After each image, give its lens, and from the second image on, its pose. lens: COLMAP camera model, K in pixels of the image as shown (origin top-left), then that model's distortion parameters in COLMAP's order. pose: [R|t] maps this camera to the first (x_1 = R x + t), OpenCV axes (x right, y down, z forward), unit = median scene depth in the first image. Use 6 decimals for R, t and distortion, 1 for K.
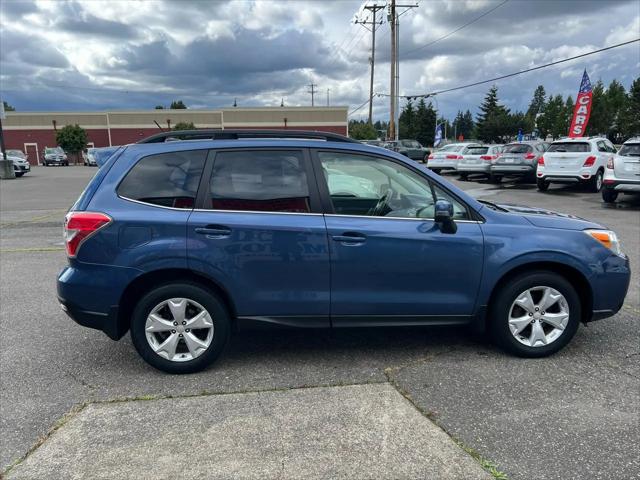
lens RADIAL K [[480.2, 0, 323.4], [0, 480.2, 243.6], [0, 0, 1]] dist [0.053518, -0.055096]
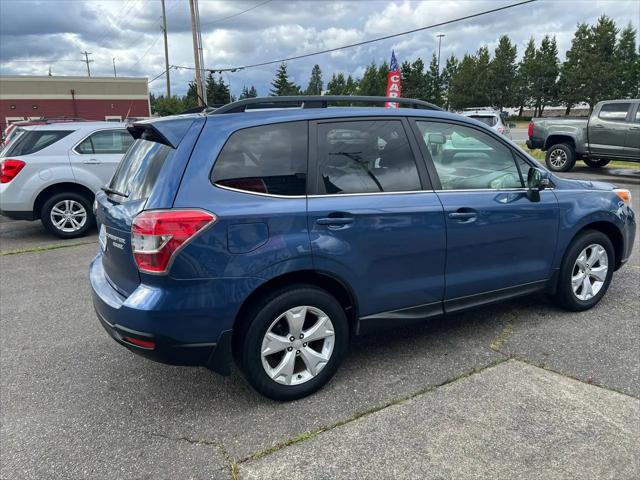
lens RADIAL K [[480.2, 0, 317.1], [0, 480.2, 243.3], [0, 0, 1]] dist [0.053518, -0.055096]
pose [[0.916760, -0.107673, 0.384653, -0.041473], [0.089769, 0.993887, 0.064262, -0.003044], [-0.389221, -0.024383, 0.920822, 0.018504]]
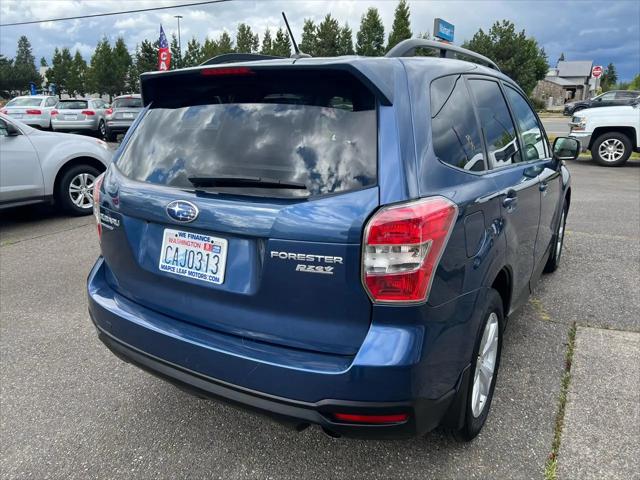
lens RADIAL K [[480.2, 0, 316.3], [0, 480.2, 242.2], [0, 0, 1]] dist [0.053518, -0.055096]
pose [[0.600966, -0.213239, 0.770304, -0.065477], [0.151854, 0.976662, 0.151893, -0.007974], [-0.784717, 0.025691, 0.619322, 0.057283]]
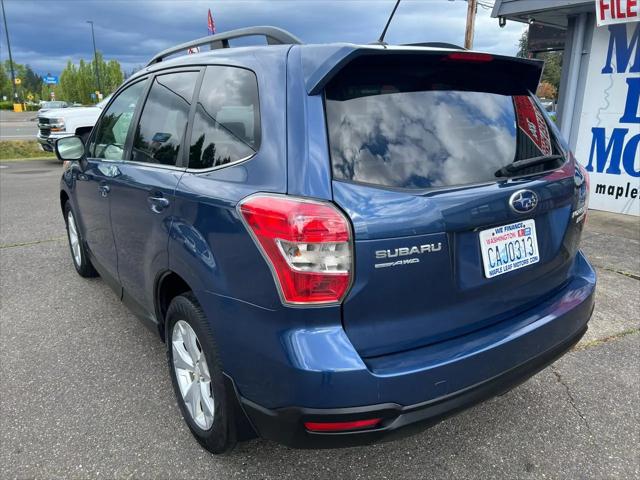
lens RADIAL K [[480.2, 0, 324.6], [0, 480.2, 243.7], [0, 0, 1]] dist [0.053518, -0.055096]
pose [[-0.514292, -0.226191, 0.827249, -0.065510], [0.171001, 0.918178, 0.357363, -0.018454], [-0.840394, 0.325249, -0.433533, 0.115748]]
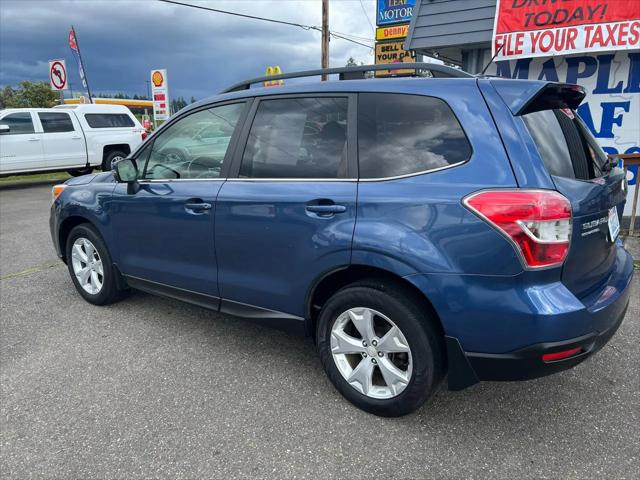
lens RADIAL K [[480.2, 0, 318.2], [0, 480.2, 241.1], [0, 0, 1]] dist [0.053518, -0.055096]
pose [[-0.748527, -0.136575, 0.648887, -0.053227], [0.147024, 0.920021, 0.363243, -0.024247], [-0.646599, 0.367299, -0.668581, 0.143966]]
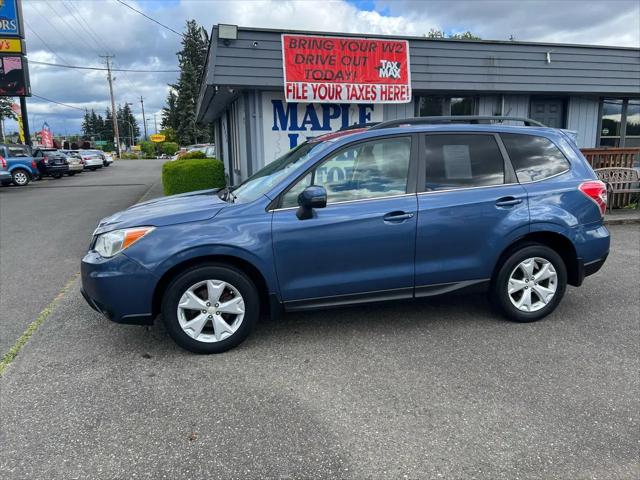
lens RADIAL K [[480.2, 0, 321.0], [0, 480.2, 235.6], [0, 0, 1]] dist [0.053518, -0.055096]
pose [[-0.989398, 0.048986, -0.136719, 0.023241], [-0.005166, 0.928931, 0.370218, -0.034083], [0.145138, 0.366999, -0.918829, 0.181712]]
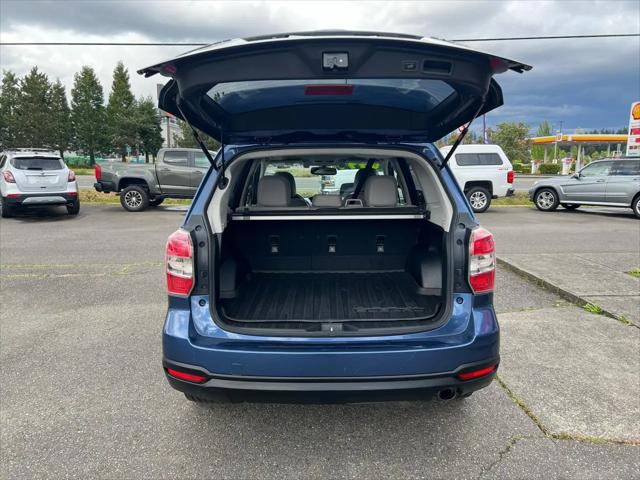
lens RADIAL K [[480.2, 0, 323.6], [0, 480.2, 233.6], [0, 0, 1]] dist [0.053518, -0.055096]
pose [[0.075091, -0.134873, 0.988014, -0.088714], [0.191424, 0.974333, 0.118456, -0.013476], [-0.978631, 0.180235, 0.098981, 0.083401]]
